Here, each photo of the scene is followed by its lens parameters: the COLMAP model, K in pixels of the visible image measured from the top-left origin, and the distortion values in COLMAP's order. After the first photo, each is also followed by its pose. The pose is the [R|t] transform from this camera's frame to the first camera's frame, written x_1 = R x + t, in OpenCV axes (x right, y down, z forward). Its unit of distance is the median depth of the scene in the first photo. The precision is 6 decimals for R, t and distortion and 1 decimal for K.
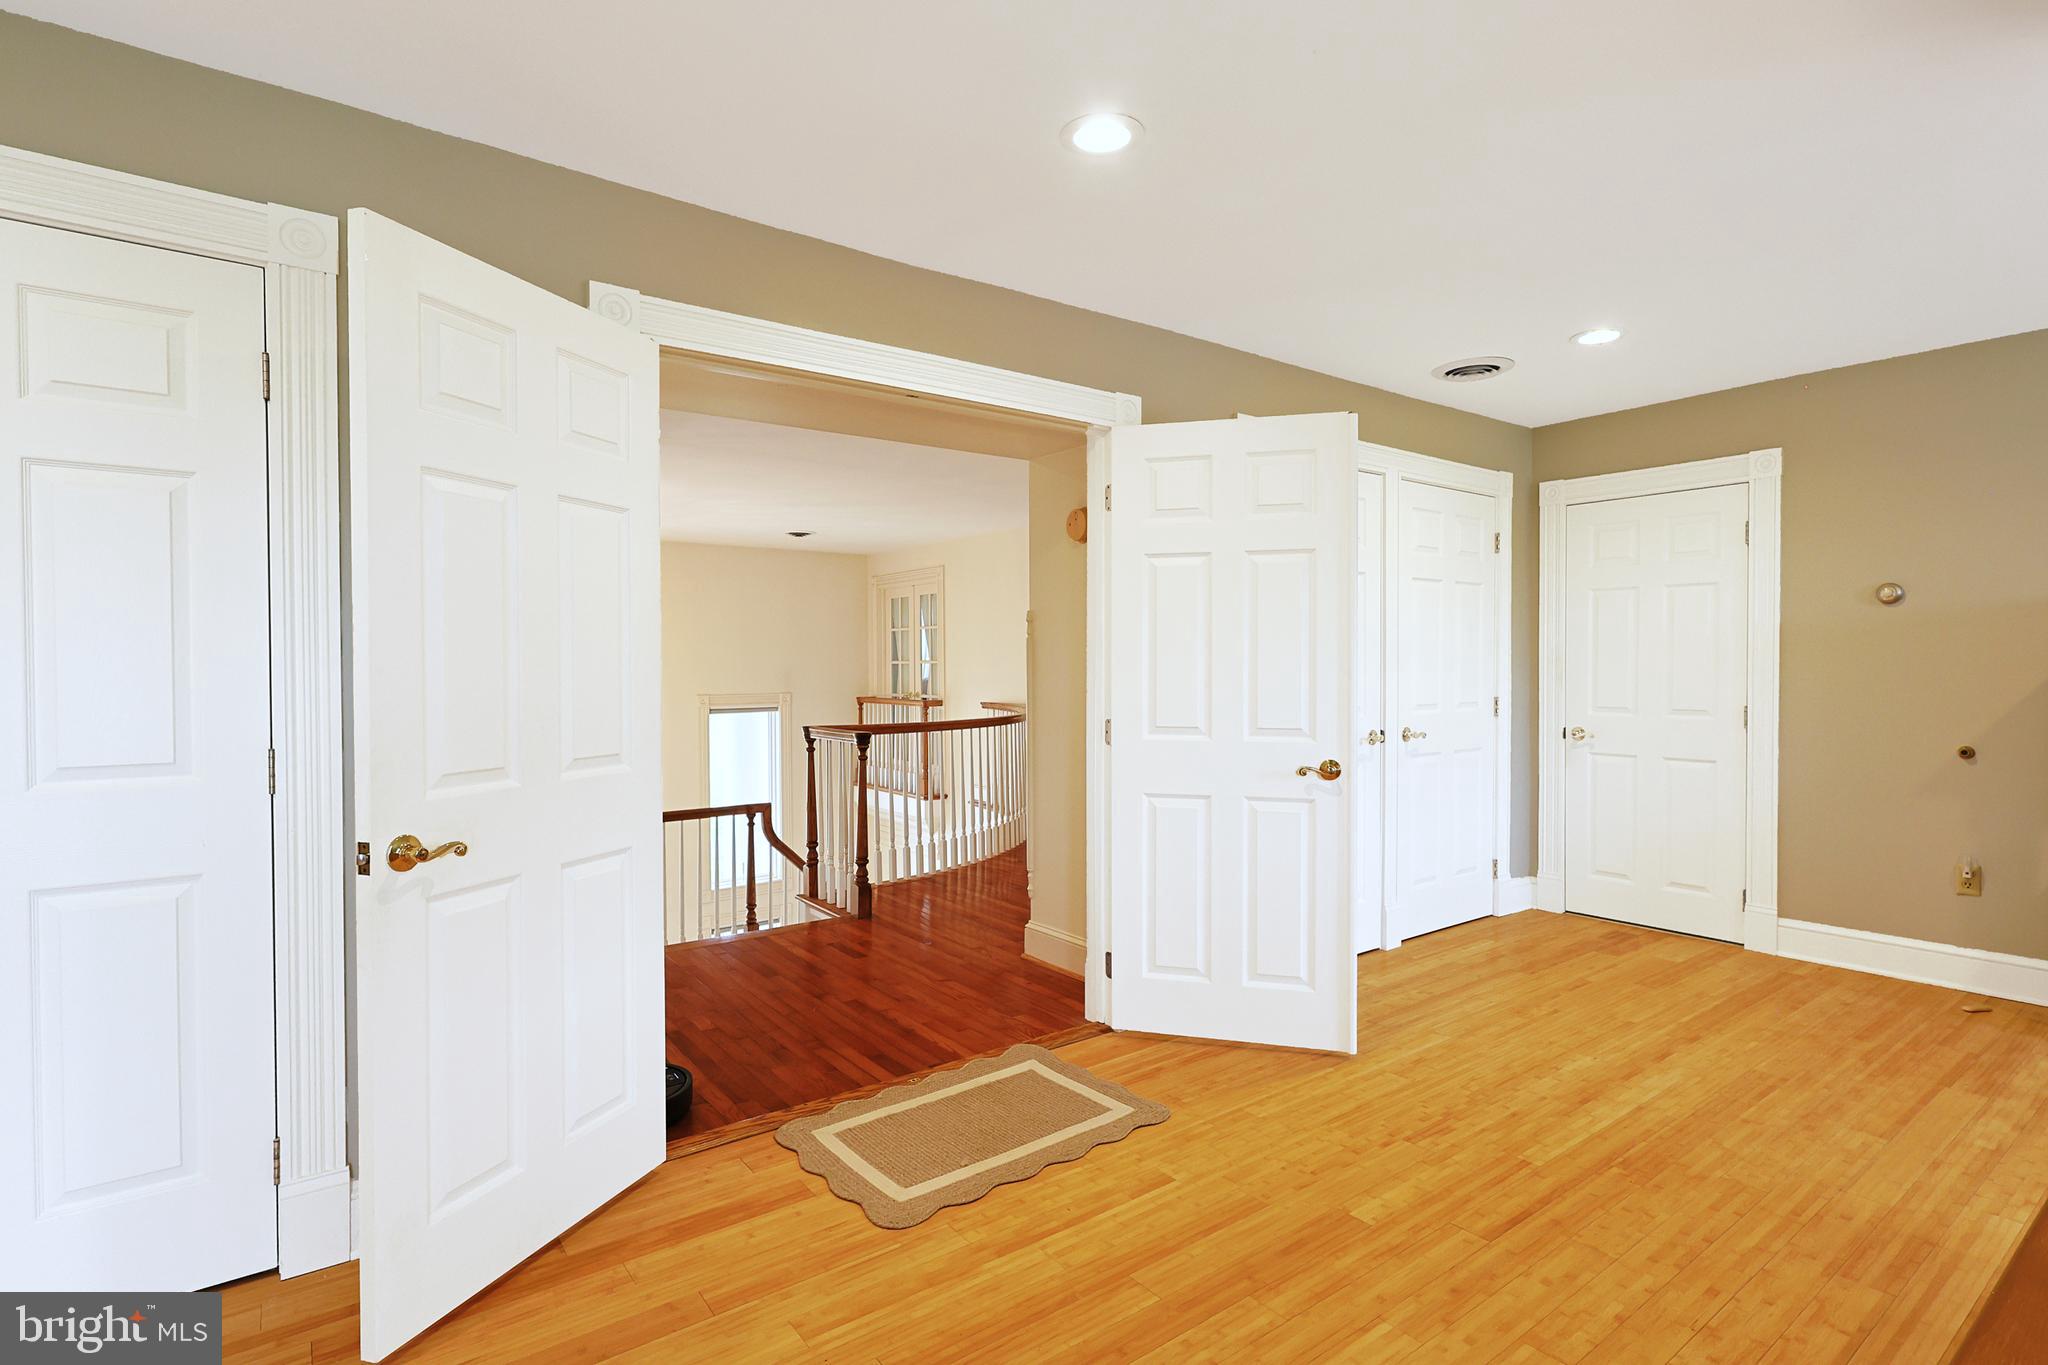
lens RADIAL K [[1006.0, 0, 1032.2], [0, 1006.0, 677.7], [0, 0, 1]] dist [0.000076, -0.000375]
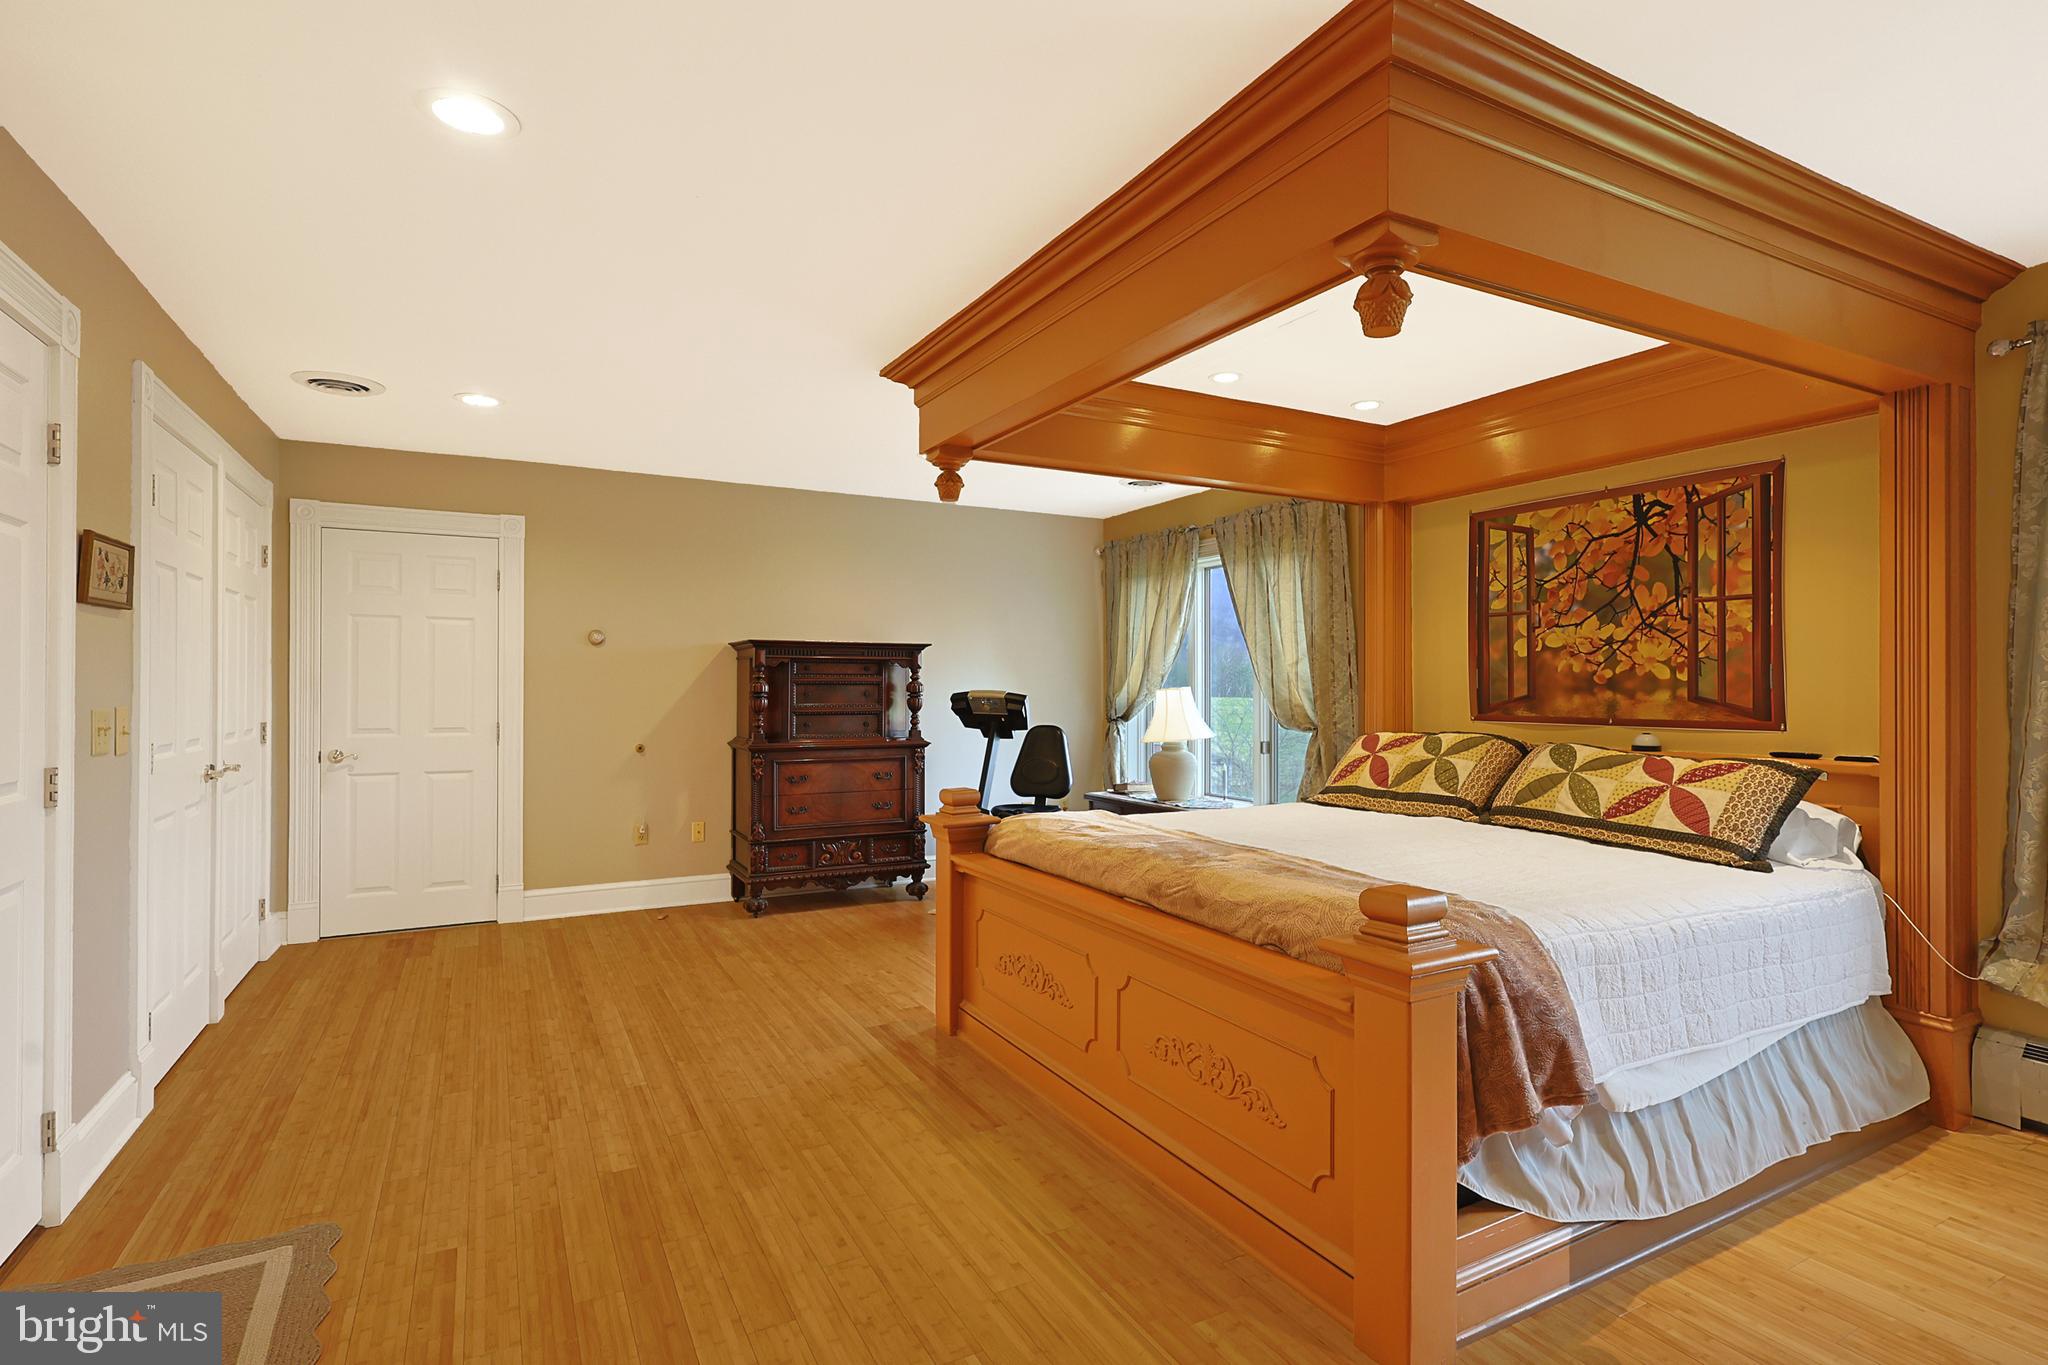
lens RADIAL K [[1006.0, 0, 1035.1], [0, 1006.0, 682.6], [0, 0, 1]] dist [0.000076, -0.000375]
pose [[0.133764, 0.006302, 0.990993, -0.581403], [0.005815, 0.999958, -0.007144, -0.011133], [-0.990996, 0.006719, 0.133721, 0.279564]]
